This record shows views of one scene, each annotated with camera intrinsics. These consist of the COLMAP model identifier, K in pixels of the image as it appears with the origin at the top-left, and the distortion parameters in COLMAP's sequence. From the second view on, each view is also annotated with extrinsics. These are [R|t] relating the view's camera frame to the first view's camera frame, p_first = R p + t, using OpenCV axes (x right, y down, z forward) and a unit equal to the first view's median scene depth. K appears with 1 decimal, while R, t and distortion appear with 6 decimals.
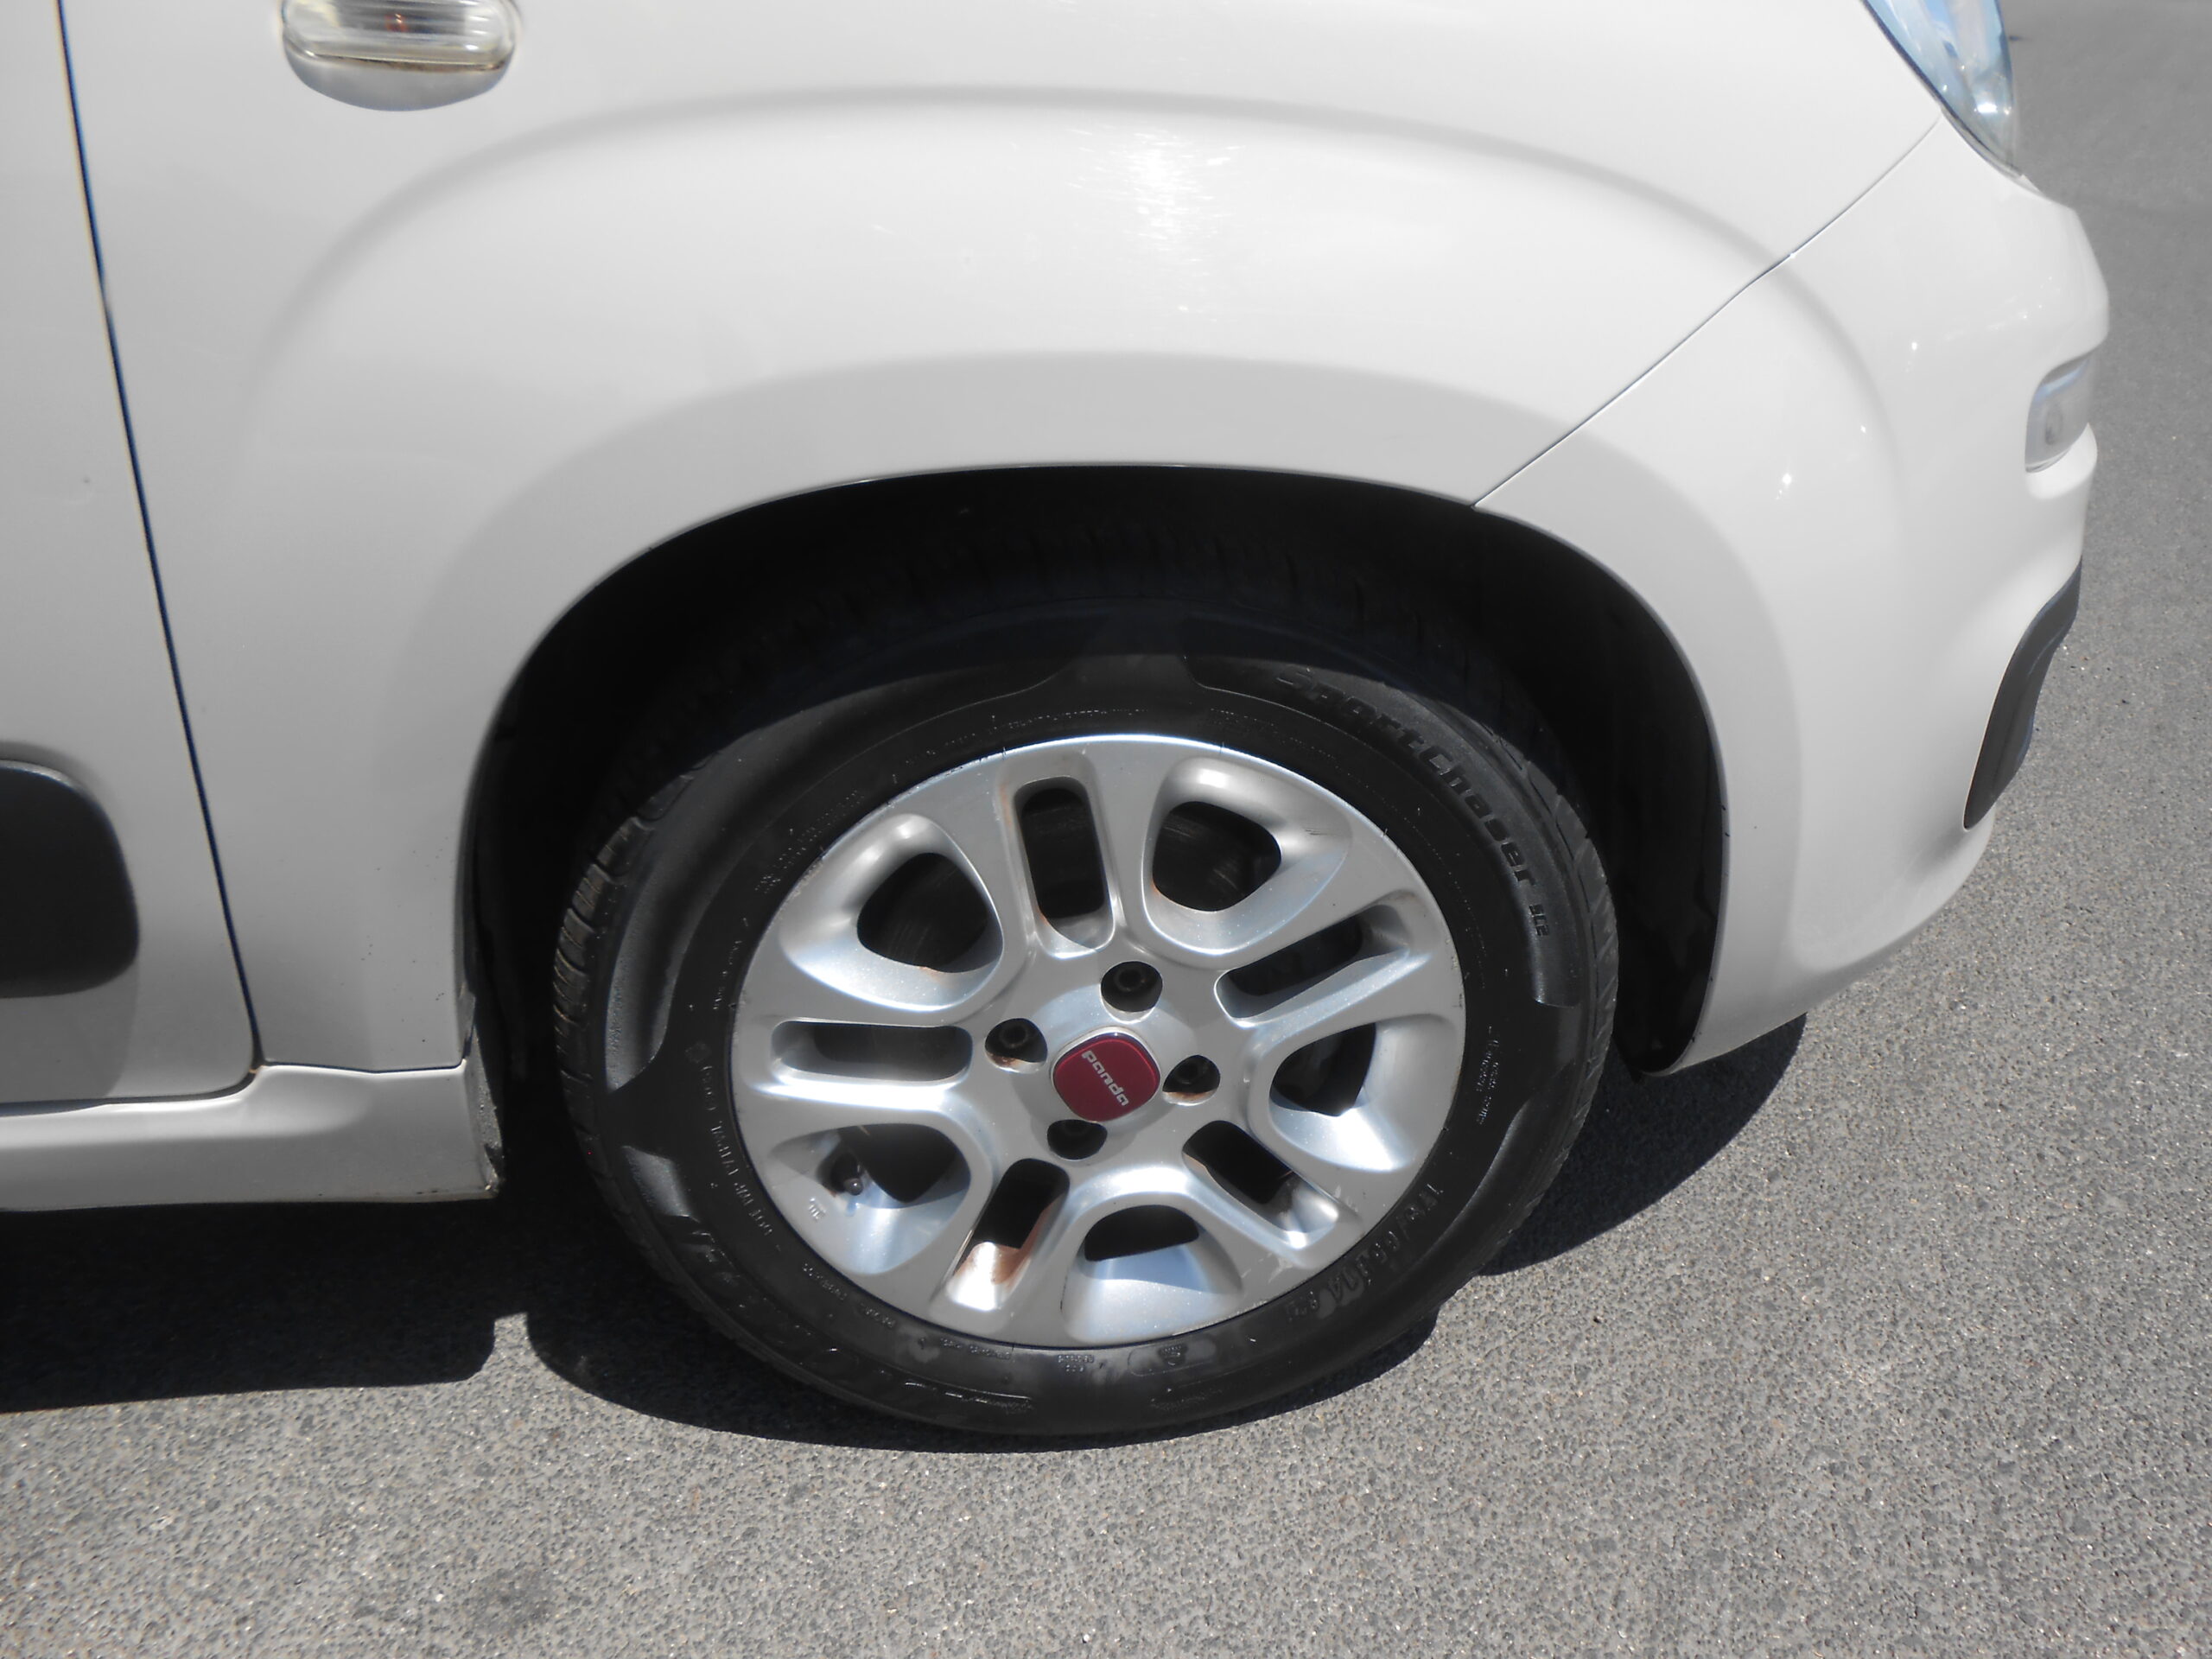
lens RADIAL K [[1707.5, 0, 1106.0], [0, 1707.5, 829.5], [0, 0, 1]] dist [-0.006613, 0.000604]
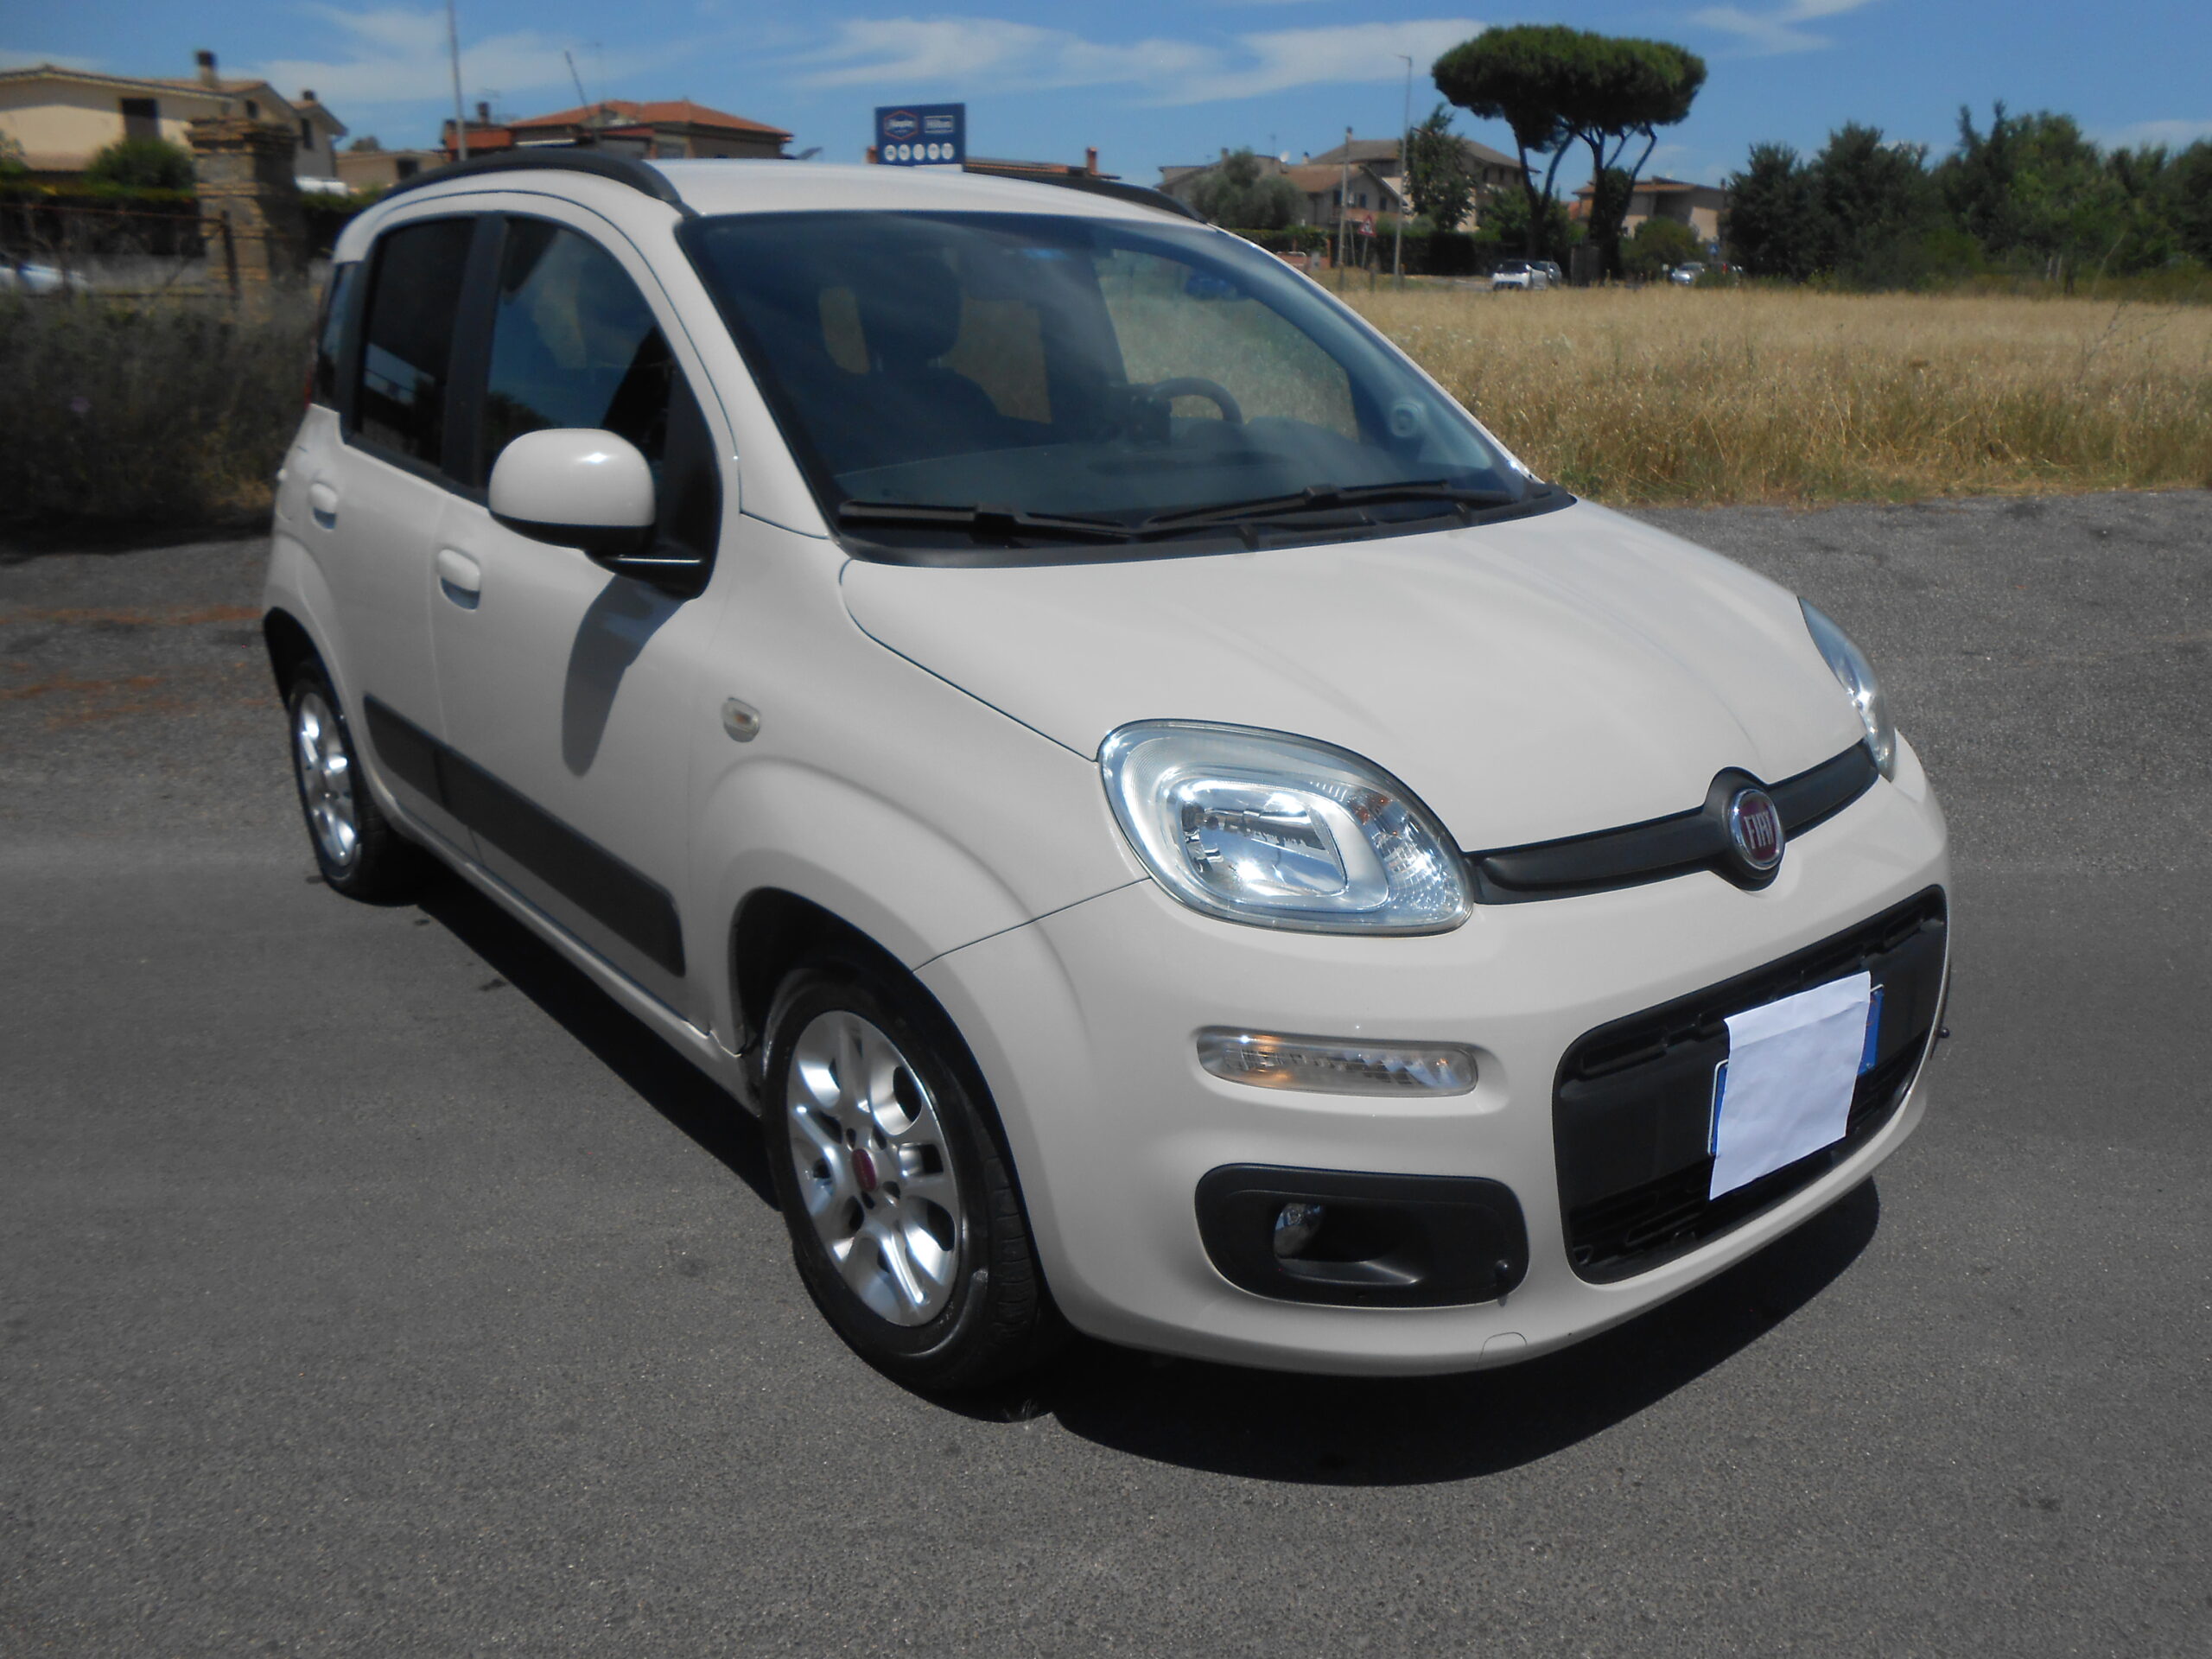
lens RADIAL K [[1707.5, 0, 1106.0], [0, 1707.5, 829.5], [0, 0, 1]] dist [-0.006613, 0.000604]
pose [[0.562041, 0.263689, -0.783950, 1.509446], [-0.411272, 0.911437, 0.011715, -0.349723], [0.717611, 0.315832, 0.620713, -0.265672]]
